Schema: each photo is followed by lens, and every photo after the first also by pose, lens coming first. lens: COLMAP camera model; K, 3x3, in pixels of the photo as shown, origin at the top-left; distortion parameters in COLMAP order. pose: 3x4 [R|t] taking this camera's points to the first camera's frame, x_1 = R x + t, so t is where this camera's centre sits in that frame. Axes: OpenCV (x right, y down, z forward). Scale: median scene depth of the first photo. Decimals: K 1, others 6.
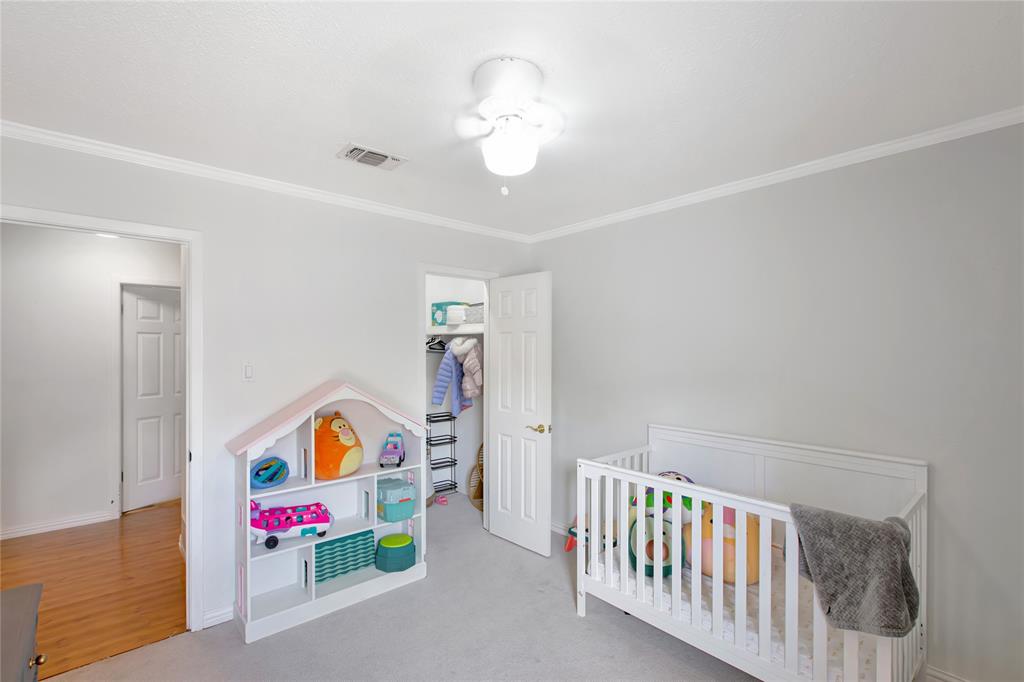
lens RADIAL K [[464.4, 0, 513.2], [0, 464.4, 347.5], [0, 0, 1]] dist [-0.000470, -0.000045]
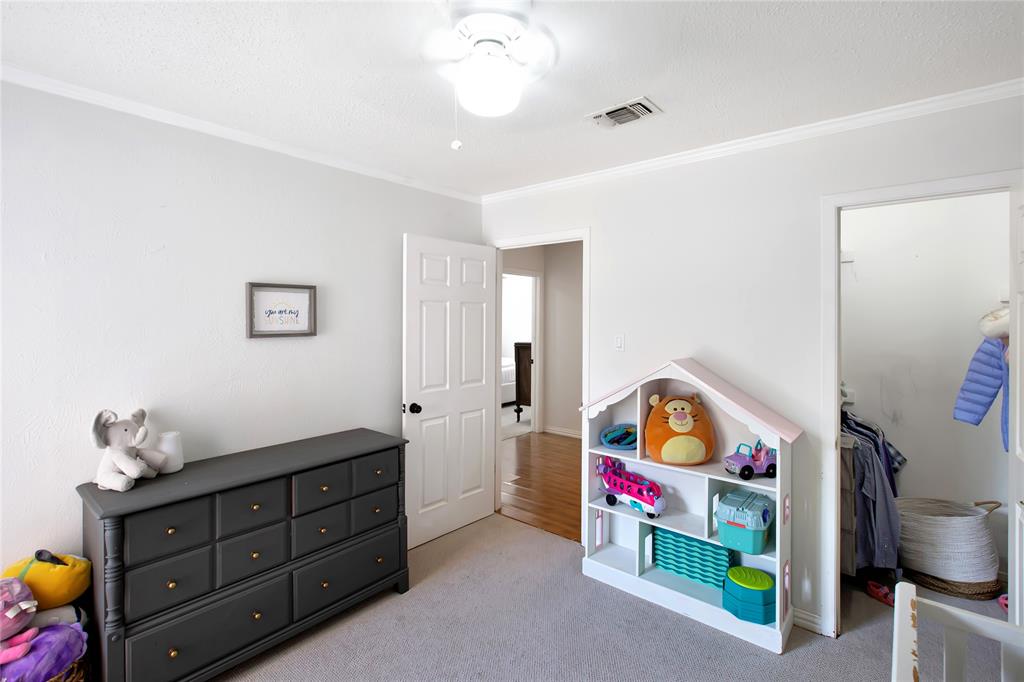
lens RADIAL K [[473.4, 0, 513.6], [0, 473.4, 316.3], [0, 0, 1]] dist [0.001164, 0.000020]
pose [[0.146489, -0.001169, -0.989212, 0.547554], [-0.003023, 0.999994, -0.001630, -0.008475], [0.989208, 0.003229, 0.146484, 0.608374]]
